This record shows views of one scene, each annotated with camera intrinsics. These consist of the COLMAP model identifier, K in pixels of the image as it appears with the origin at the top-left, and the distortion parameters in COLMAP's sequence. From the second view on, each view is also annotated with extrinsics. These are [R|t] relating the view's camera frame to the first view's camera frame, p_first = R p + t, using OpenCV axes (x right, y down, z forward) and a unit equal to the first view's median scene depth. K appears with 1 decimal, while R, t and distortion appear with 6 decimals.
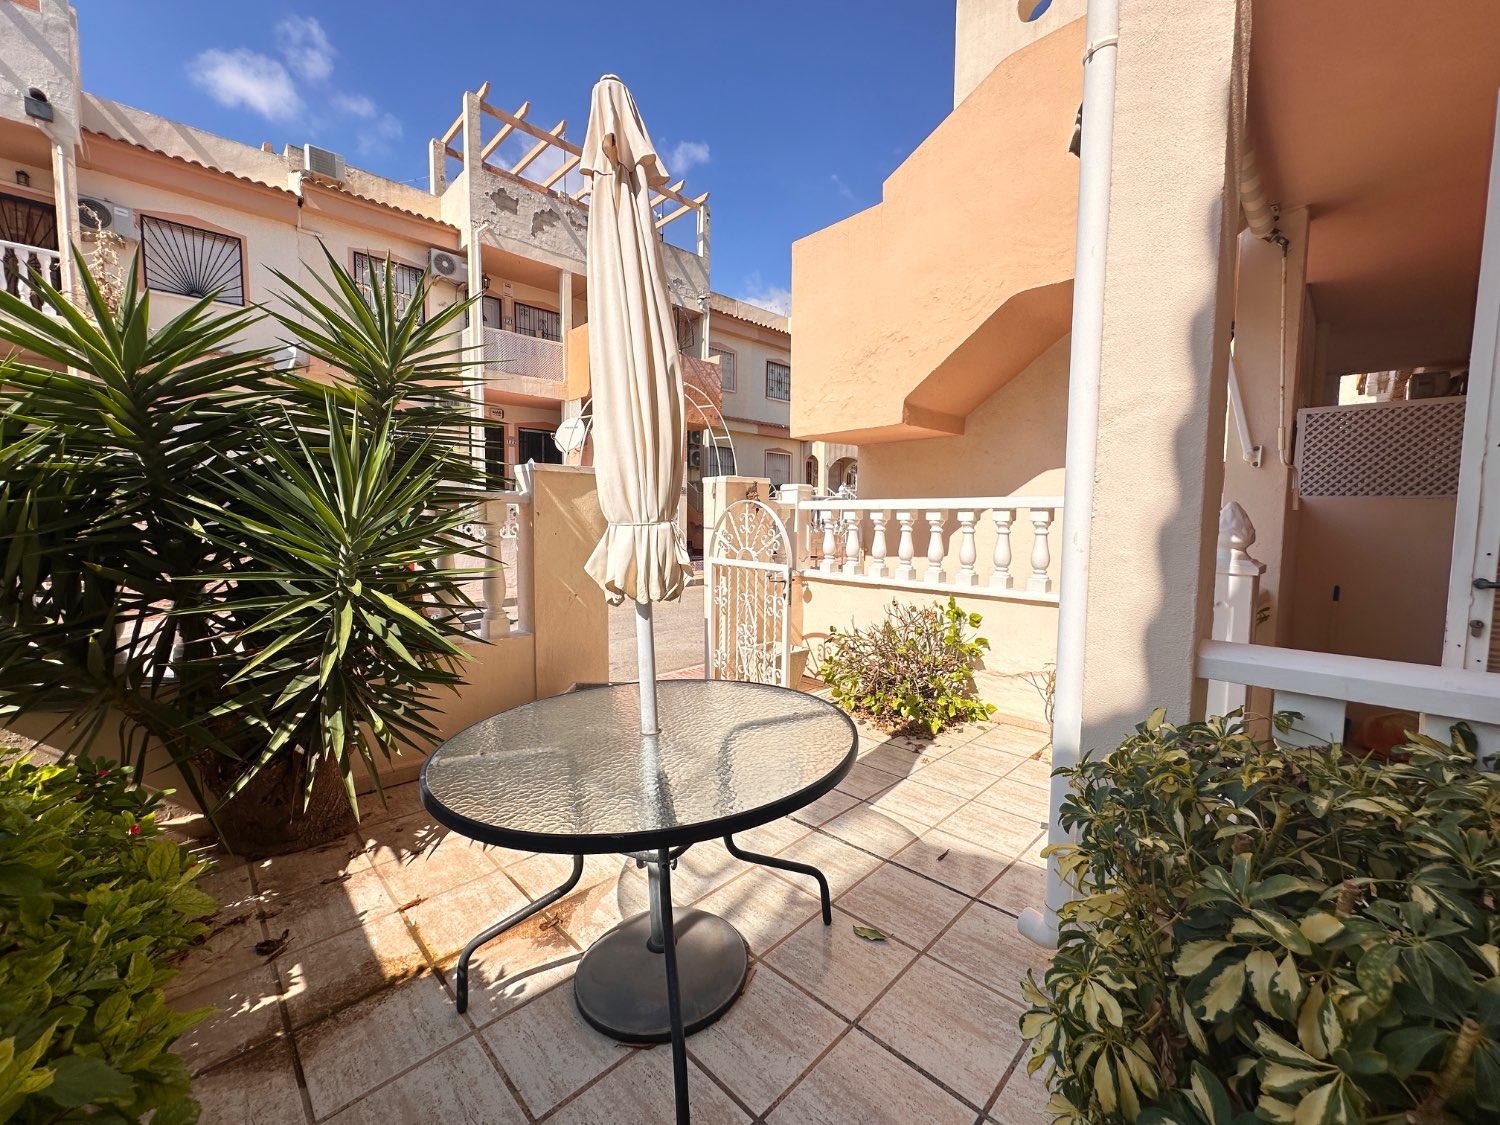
lens RADIAL K [[595.3, 0, 747.6], [0, 595.3, 560.1], [0, 0, 1]] dist [-0.001198, -0.000114]
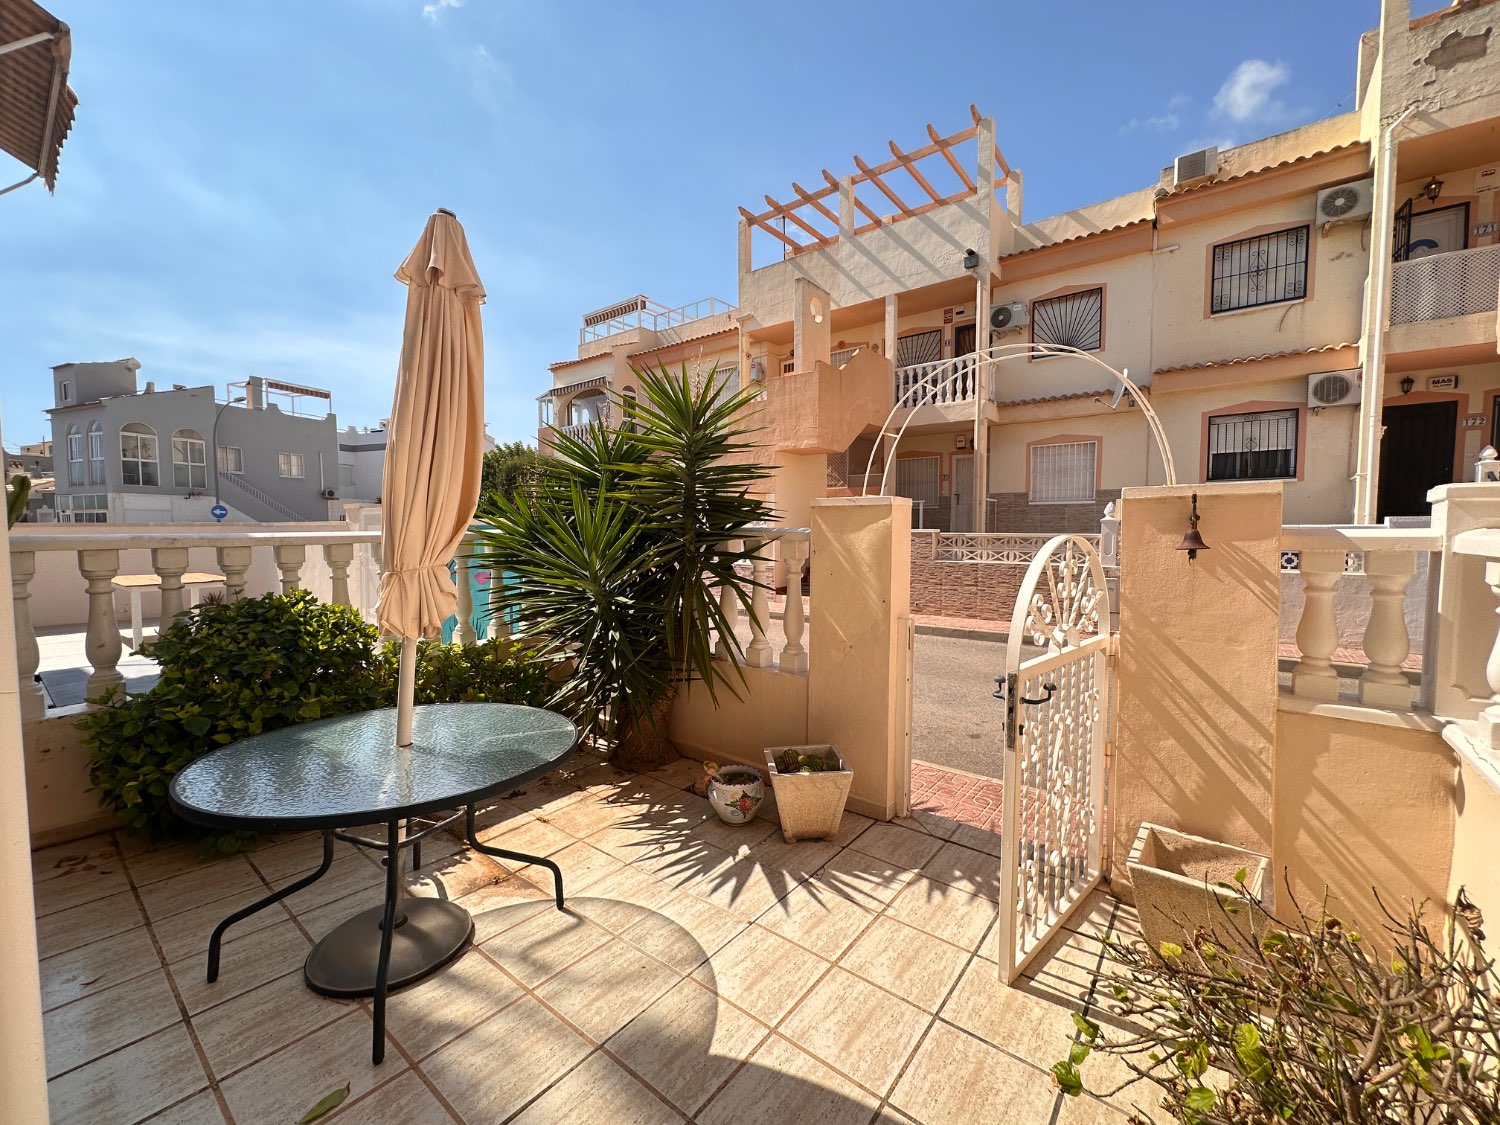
lens RADIAL K [[595.3, 0, 747.6], [0, 595.3, 560.1], [0, 0, 1]] dist [-0.001198, -0.000114]
pose [[0.138312, 0.045700, -0.989334, 0.185320], [-0.073850, 0.996630, 0.035712, -0.029676], [0.987632, 0.068123, 0.141220, 0.249538]]
